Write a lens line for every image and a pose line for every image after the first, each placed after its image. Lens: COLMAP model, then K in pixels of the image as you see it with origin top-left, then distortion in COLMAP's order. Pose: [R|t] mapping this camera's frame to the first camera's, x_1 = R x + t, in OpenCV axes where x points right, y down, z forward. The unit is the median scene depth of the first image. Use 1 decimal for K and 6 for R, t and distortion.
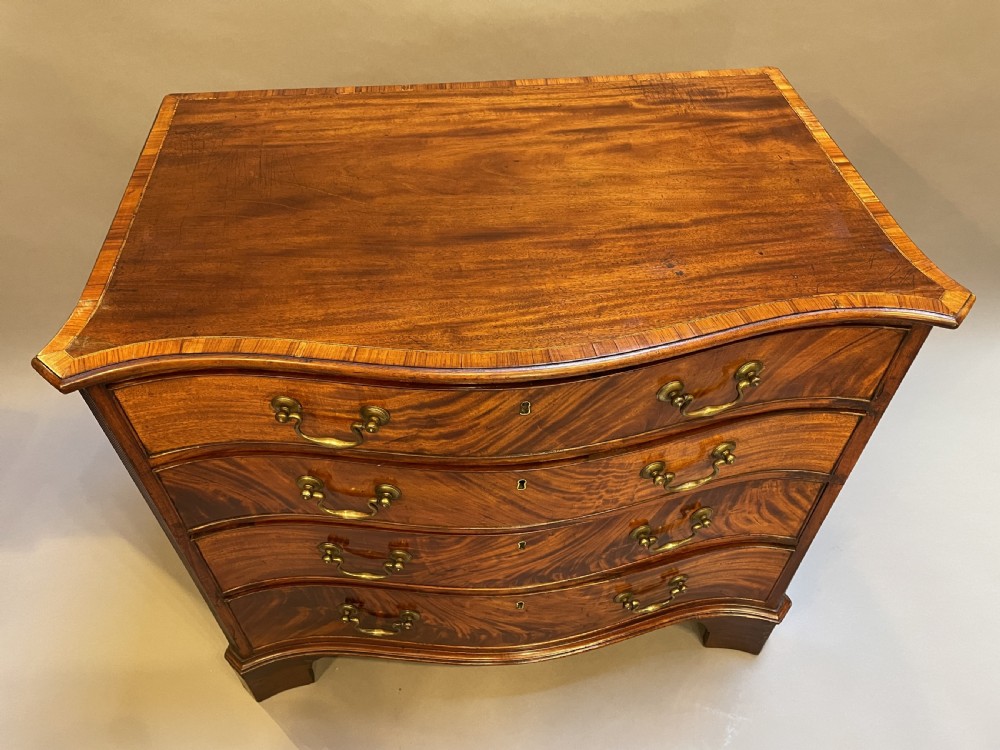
lens RADIAL K [[771.4, 0, 500.0], [0, 771.4, 375.0], [0, 0, 1]] dist [0.073726, -0.085703]
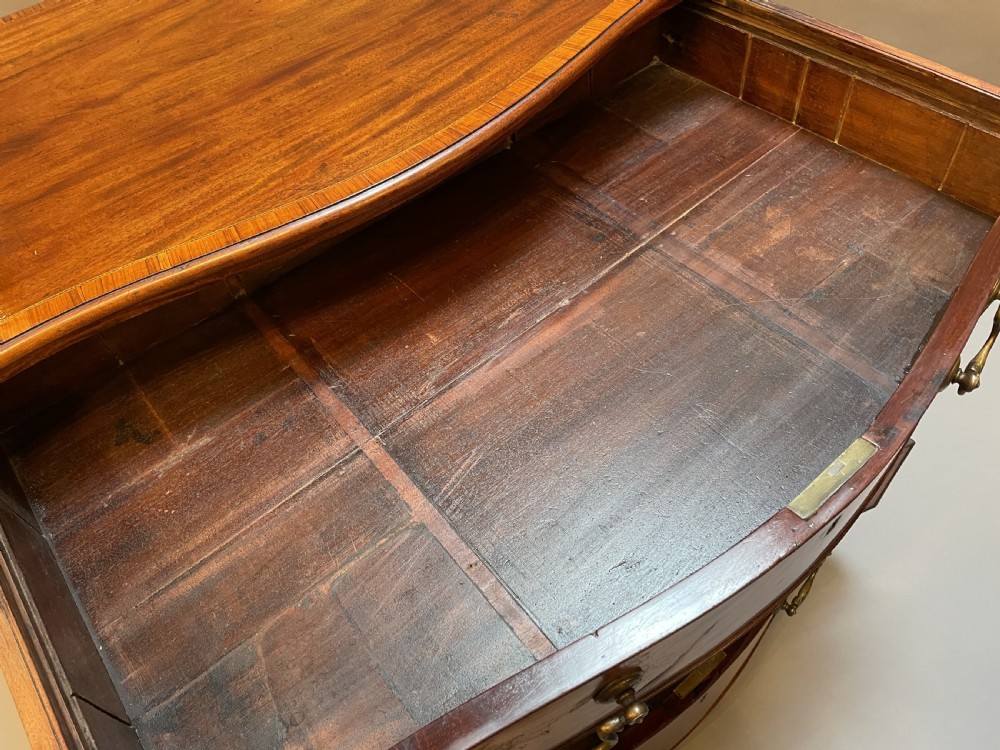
lens RADIAL K [[771.4, 0, 500.0], [0, 771.4, 375.0], [0, 0, 1]] dist [0.073726, -0.085703]
pose [[0.824605, -0.489315, 0.283896, -0.204786], [0.480458, 0.870690, 0.105160, 0.107516], [-0.298642, 0.049685, 0.953071, 0.167429]]
